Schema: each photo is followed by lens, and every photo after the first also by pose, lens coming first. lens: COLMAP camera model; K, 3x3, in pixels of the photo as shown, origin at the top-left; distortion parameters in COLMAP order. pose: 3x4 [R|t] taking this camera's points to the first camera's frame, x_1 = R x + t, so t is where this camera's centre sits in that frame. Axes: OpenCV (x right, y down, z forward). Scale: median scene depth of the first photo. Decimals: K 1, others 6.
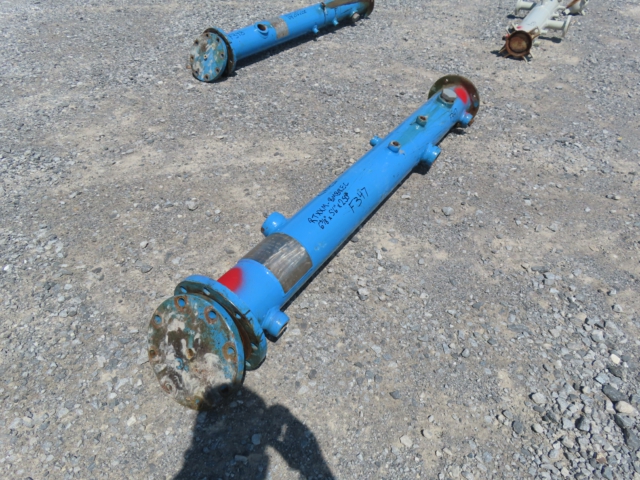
lens RADIAL K [[465.4, 0, 320.3], [0, 465.4, 240.1], [0, 0, 1]] dist [-0.012455, -0.000215]
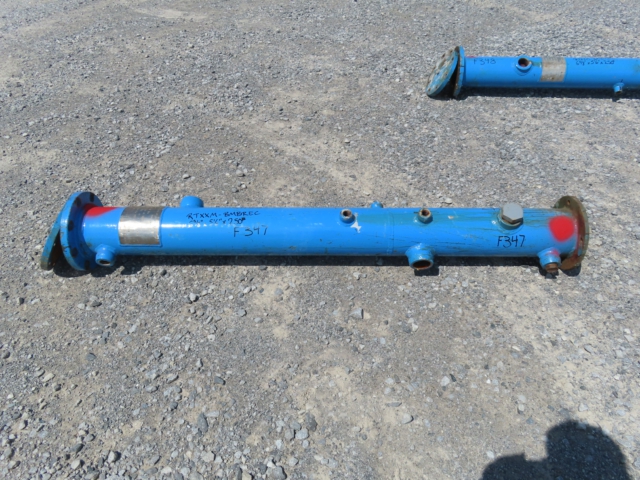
lens RADIAL K [[465.4, 0, 320.3], [0, 465.4, 239.9], [0, 0, 1]] dist [-0.012455, -0.000215]
pose [[0.519539, 0.547511, -0.655981, 0.587490], [-0.524577, 0.810394, 0.260924, -0.290643], [0.674461, 0.208552, 0.708243, 0.259069]]
